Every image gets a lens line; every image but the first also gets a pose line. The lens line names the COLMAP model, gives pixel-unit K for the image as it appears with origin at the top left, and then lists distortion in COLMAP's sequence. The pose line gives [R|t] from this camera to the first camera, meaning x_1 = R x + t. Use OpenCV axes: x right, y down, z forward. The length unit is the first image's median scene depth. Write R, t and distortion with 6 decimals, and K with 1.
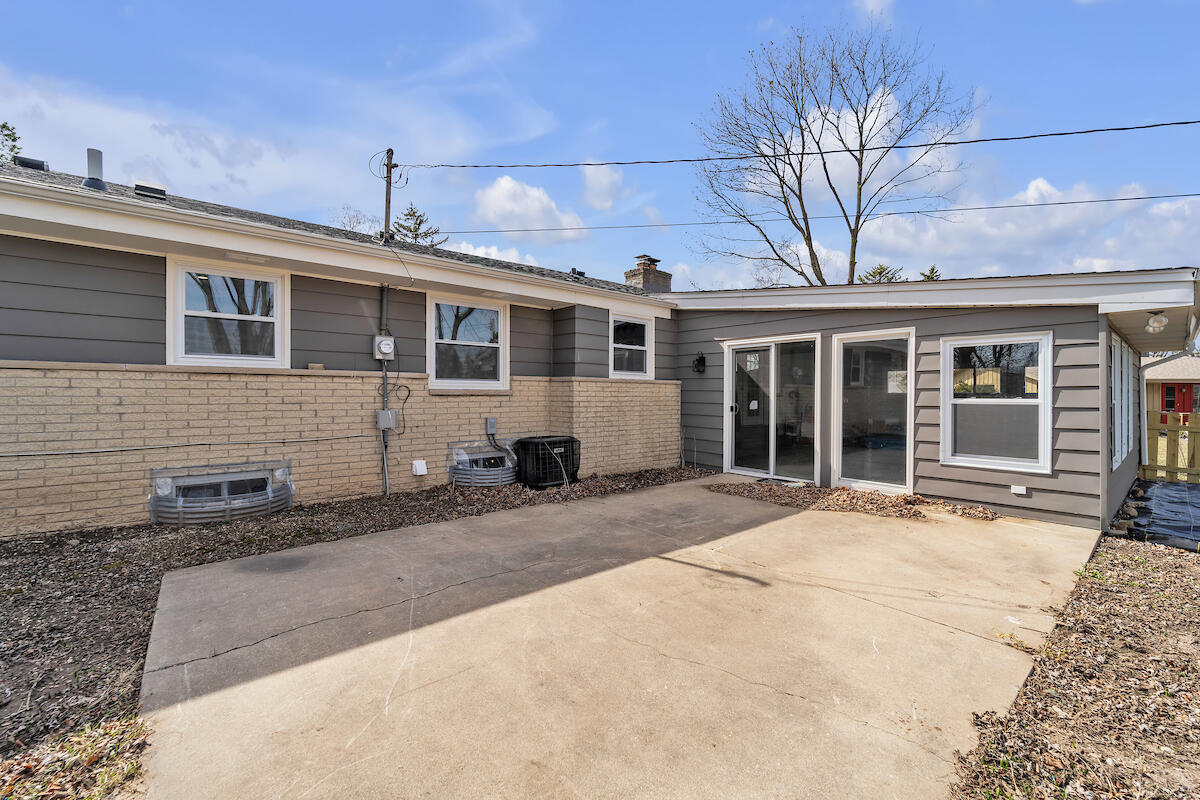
lens RADIAL K [[493.3, 0, 604.7], [0, 493.3, 399.4], [0, 0, 1]] dist [0.000543, 0.000464]
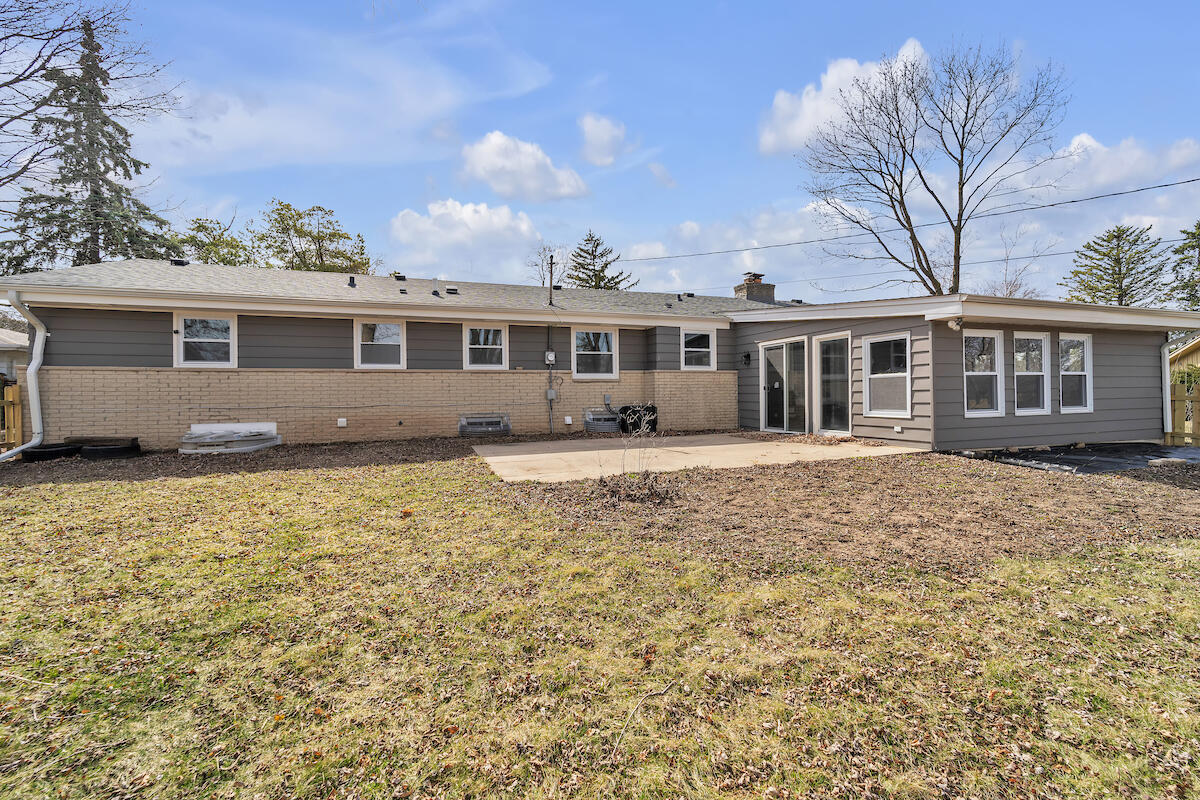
lens RADIAL K [[493.3, 0, 604.7], [0, 493.3, 399.4], [0, 0, 1]] dist [0.000543, 0.000464]
pose [[0.935373, -0.011984, -0.353460, 0.359911], [0.012367, 0.999923, -0.001177, 0.052891], [0.353447, -0.003270, 0.935449, -0.608671]]
